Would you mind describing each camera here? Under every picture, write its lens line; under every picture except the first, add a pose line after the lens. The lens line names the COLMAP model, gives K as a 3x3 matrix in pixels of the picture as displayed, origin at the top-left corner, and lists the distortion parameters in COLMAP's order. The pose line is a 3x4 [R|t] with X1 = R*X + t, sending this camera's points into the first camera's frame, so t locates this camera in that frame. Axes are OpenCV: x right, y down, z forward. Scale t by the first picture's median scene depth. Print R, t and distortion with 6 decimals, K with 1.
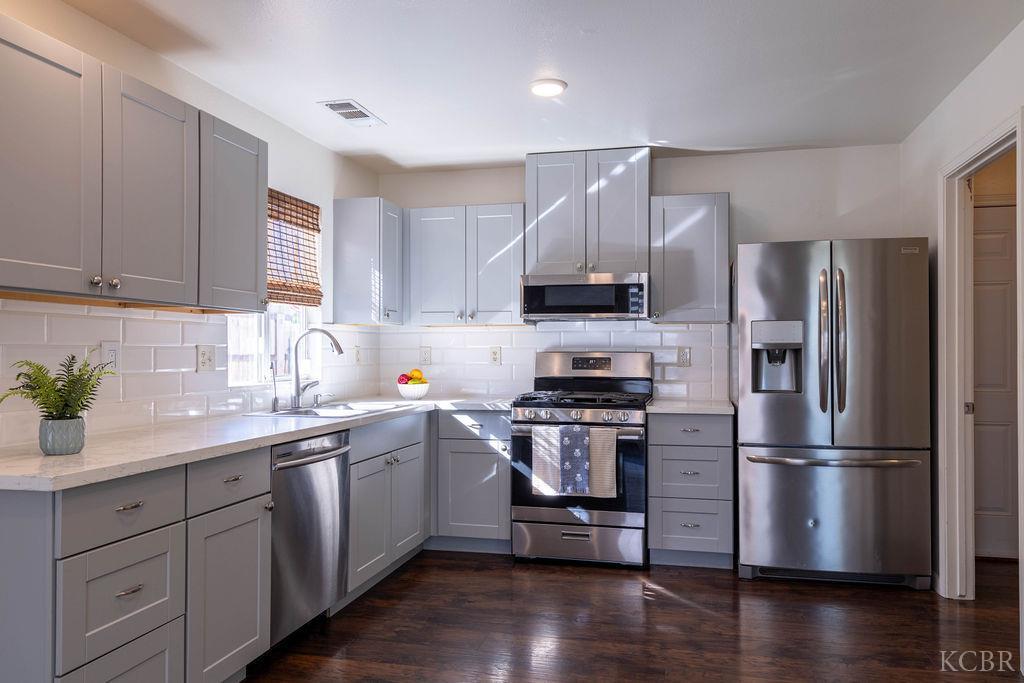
lens RADIAL K [[718.3, 0, 511.4], [0, 718.3, 344.2], [0, 0, 1]] dist [0.012033, 0.001984]
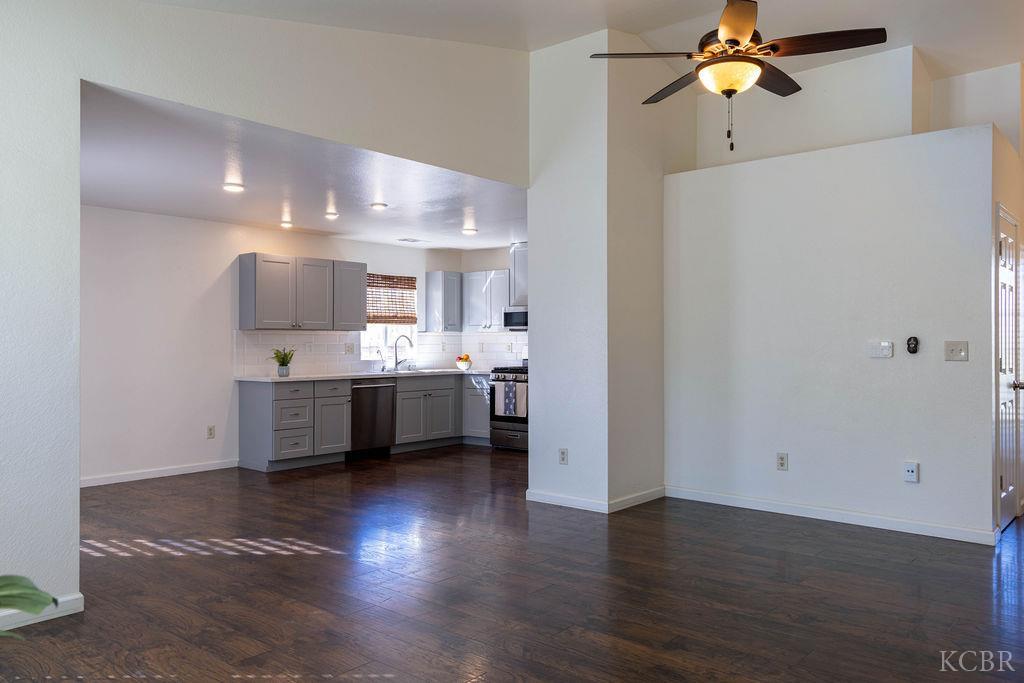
lens RADIAL K [[728.6, 0, 491.6], [0, 728.6, 342.3], [0, 0, 1]] dist [-0.009913, -0.003712]
pose [[0.882425, -0.002973, -0.470445, 1.026951], [0.006662, 0.999959, 0.006176, -0.012552], [0.470407, -0.008584, 0.882408, -0.864956]]
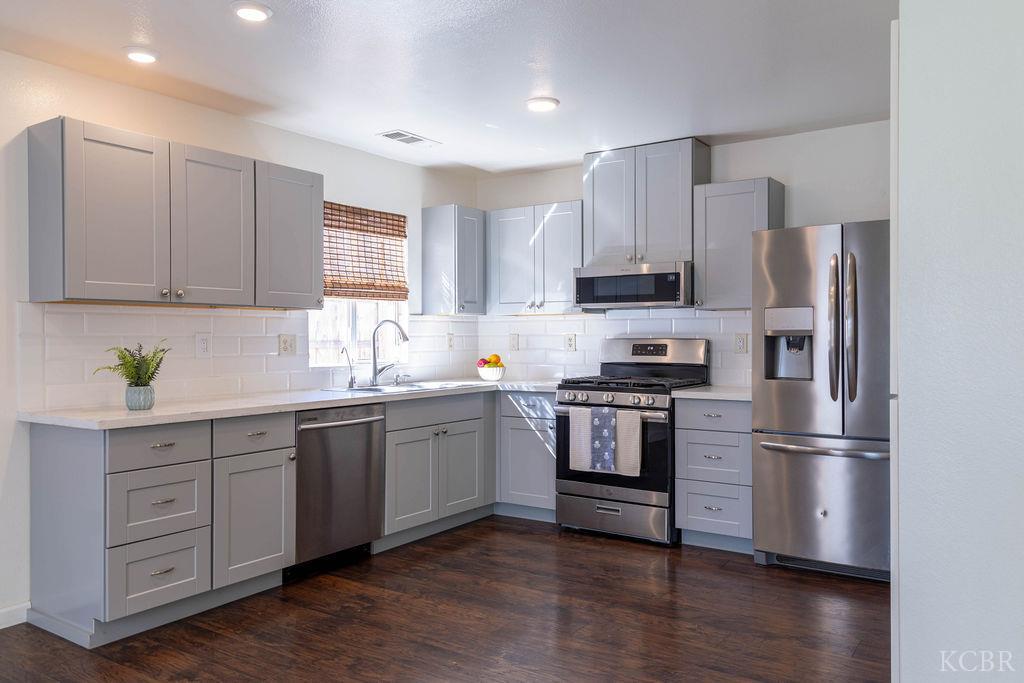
lens RADIAL K [[754.5, 0, 506.7], [0, 754.5, 337.1], [0, 0, 1]] dist [0.027193, -0.000578]
pose [[0.933633, -0.002865, -0.358221, 0.360141], [0.007076, 0.999920, 0.010447, -0.005036], [0.358162, -0.012289, 0.933579, -0.107139]]
